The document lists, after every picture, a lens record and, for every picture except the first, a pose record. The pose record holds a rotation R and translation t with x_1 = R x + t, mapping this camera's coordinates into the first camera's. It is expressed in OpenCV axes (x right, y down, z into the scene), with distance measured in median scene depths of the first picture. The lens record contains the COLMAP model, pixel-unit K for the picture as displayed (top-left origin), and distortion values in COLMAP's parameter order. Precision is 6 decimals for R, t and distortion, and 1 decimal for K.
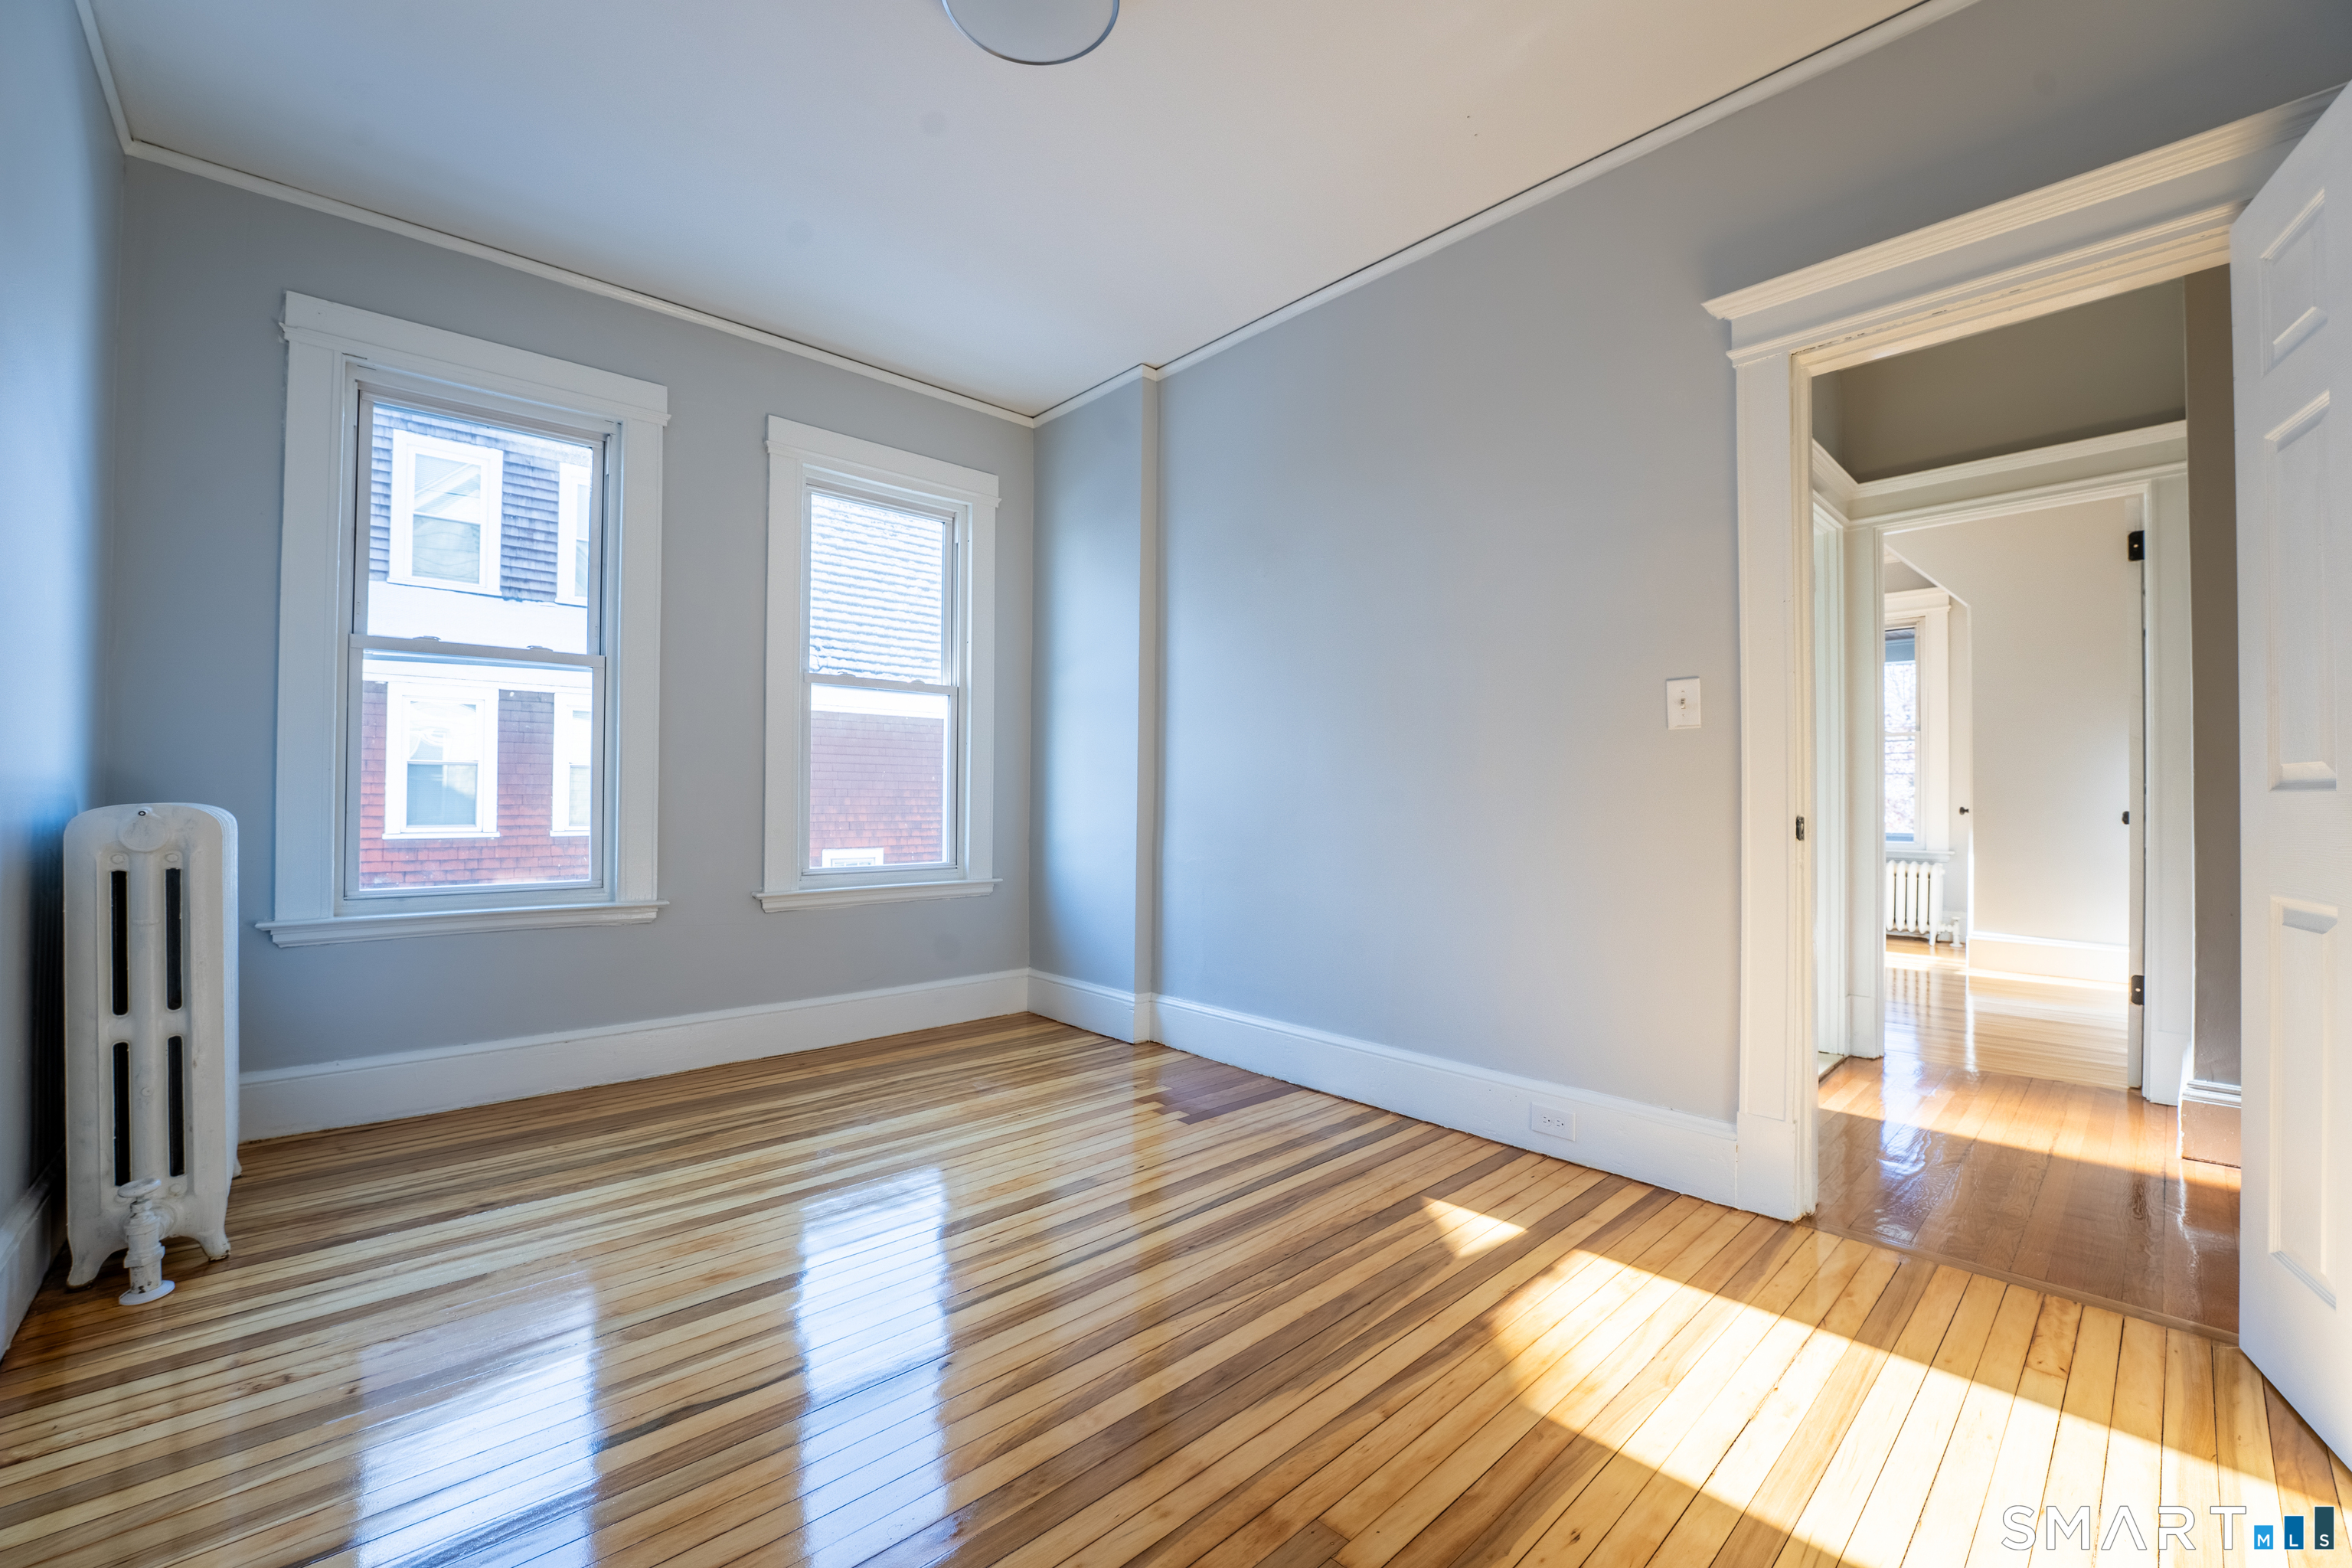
lens RADIAL K [[959.8, 0, 1178.1], [0, 959.8, 788.5], [0, 0, 1]] dist [-0.021283, 0.000764]
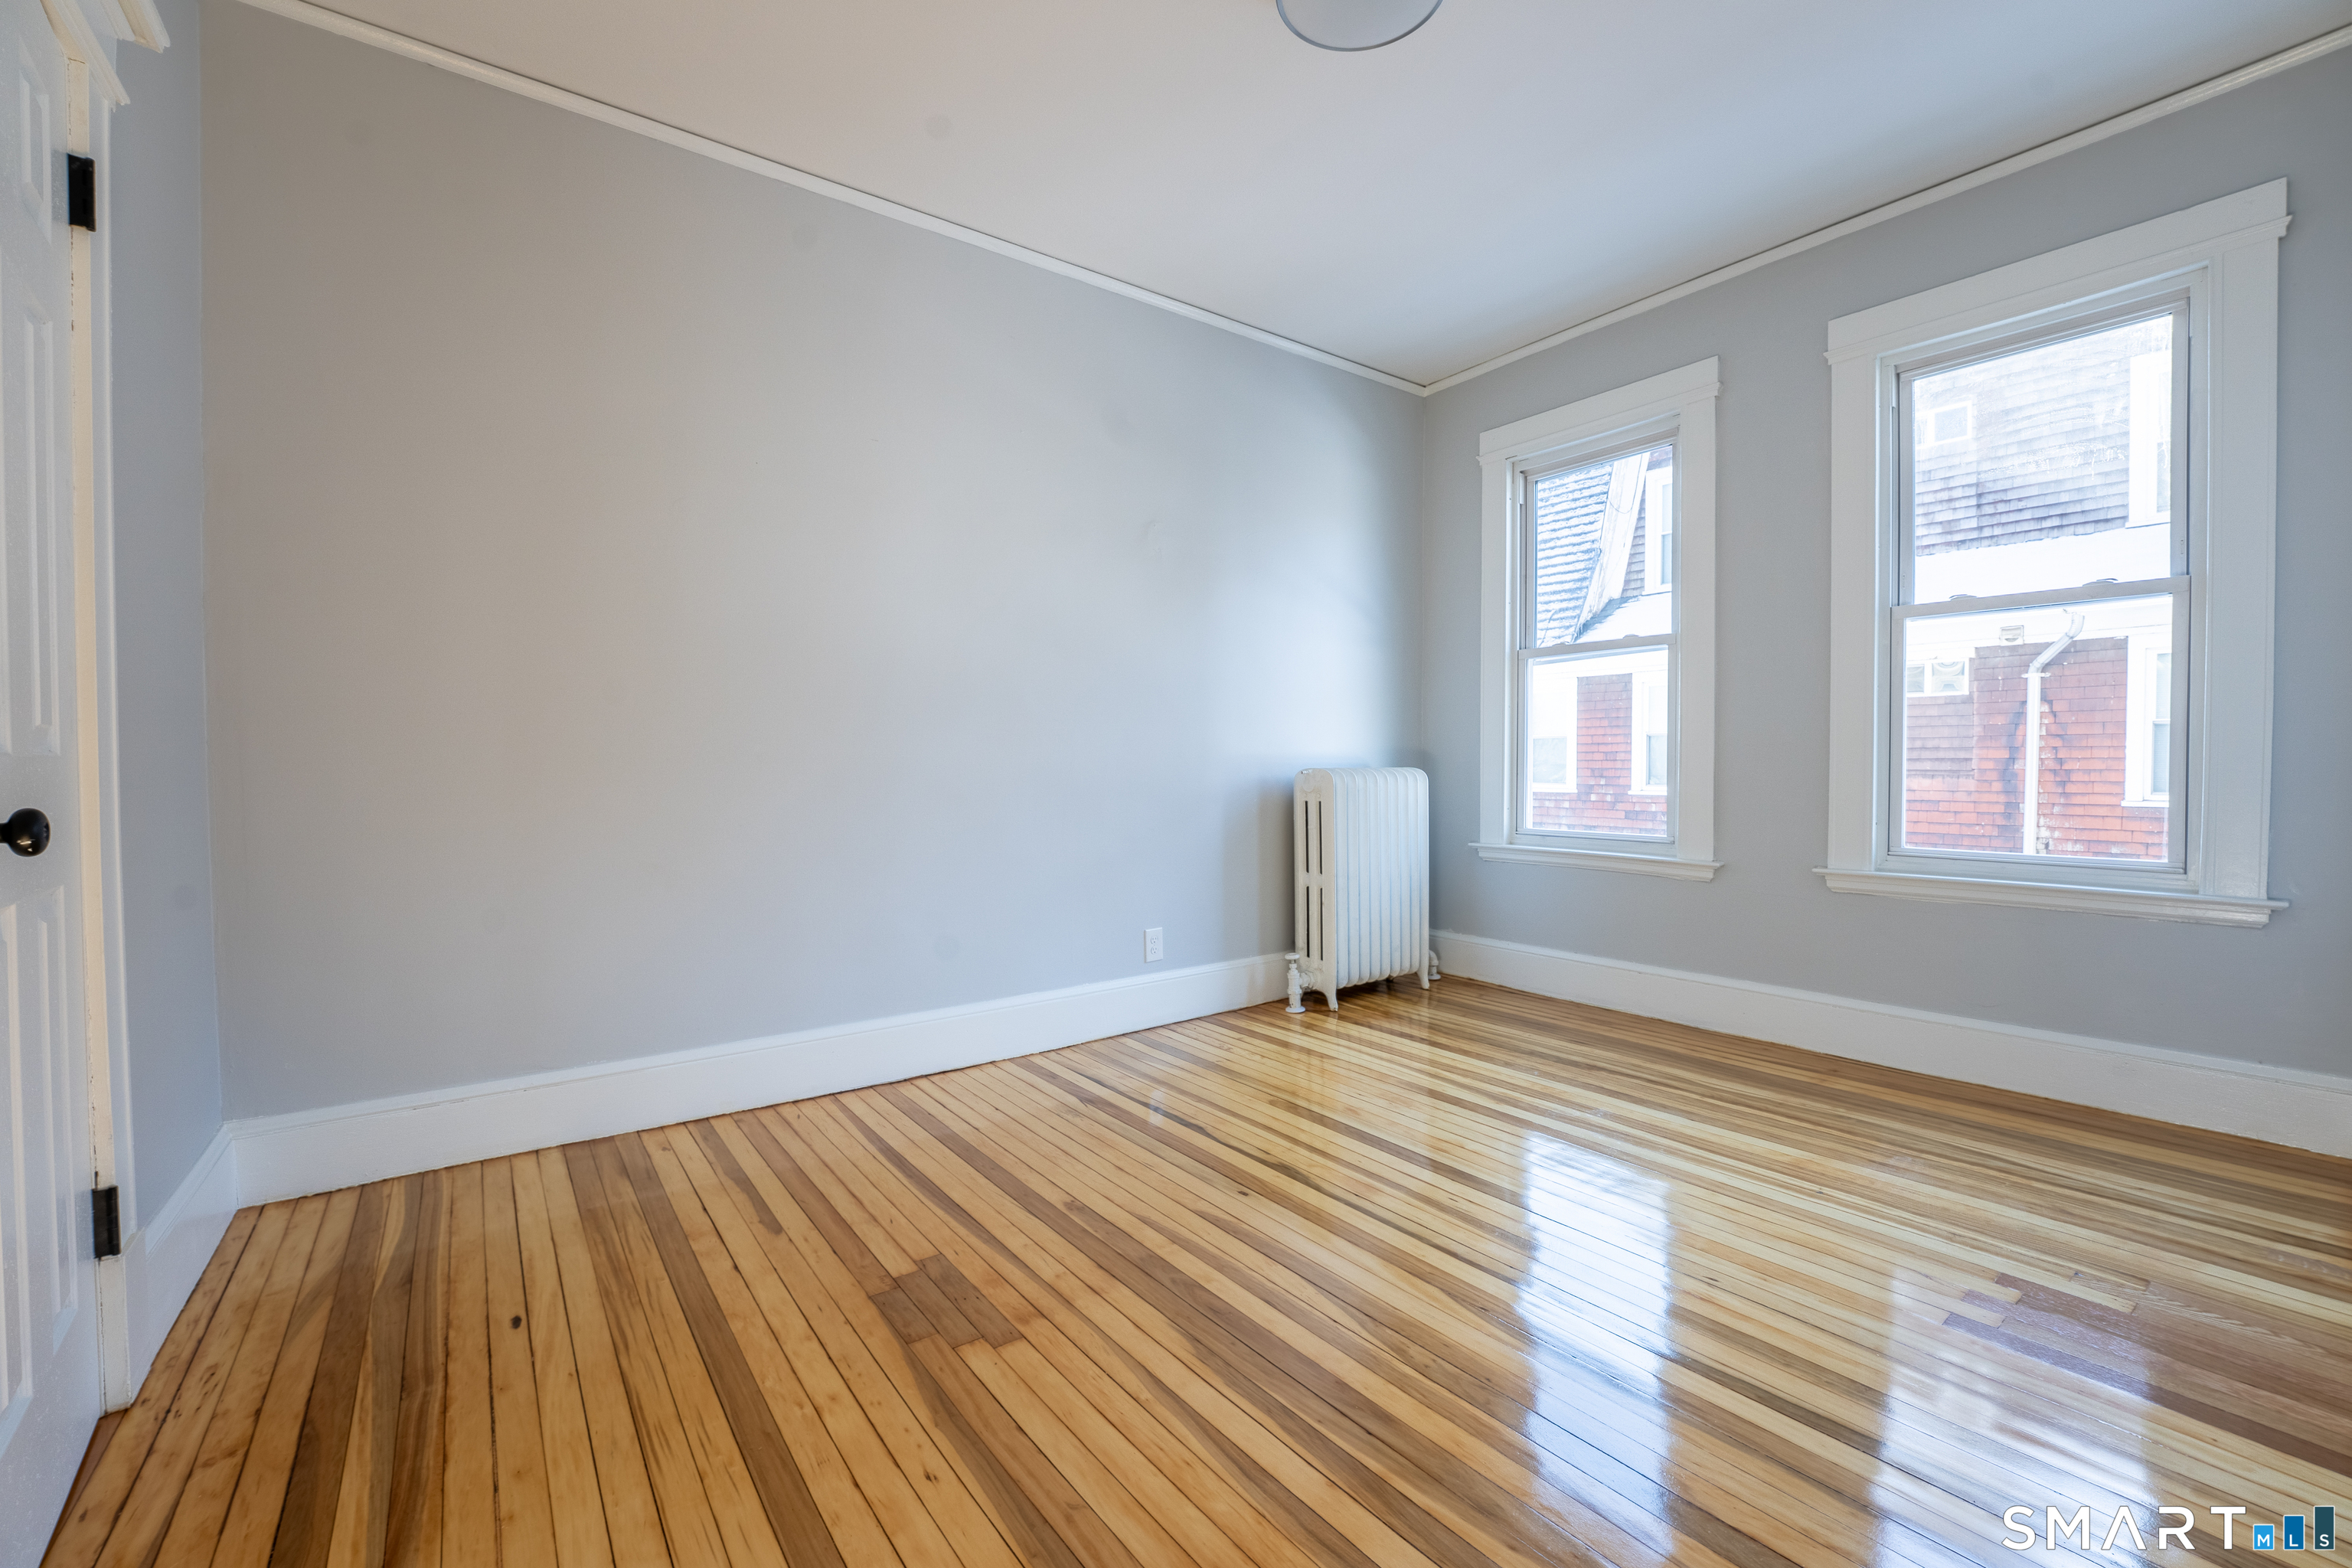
lens RADIAL K [[959.8, 0, 1177.0], [0, 959.8, 786.5], [0, 0, 1]] dist [-0.021283, 0.000764]
pose [[-0.105860, 0.018731, -0.994205, 0.564743], [0.016620, 0.999716, 0.017065, 0.009152], [0.994242, -0.014717, -0.106142, 0.556128]]
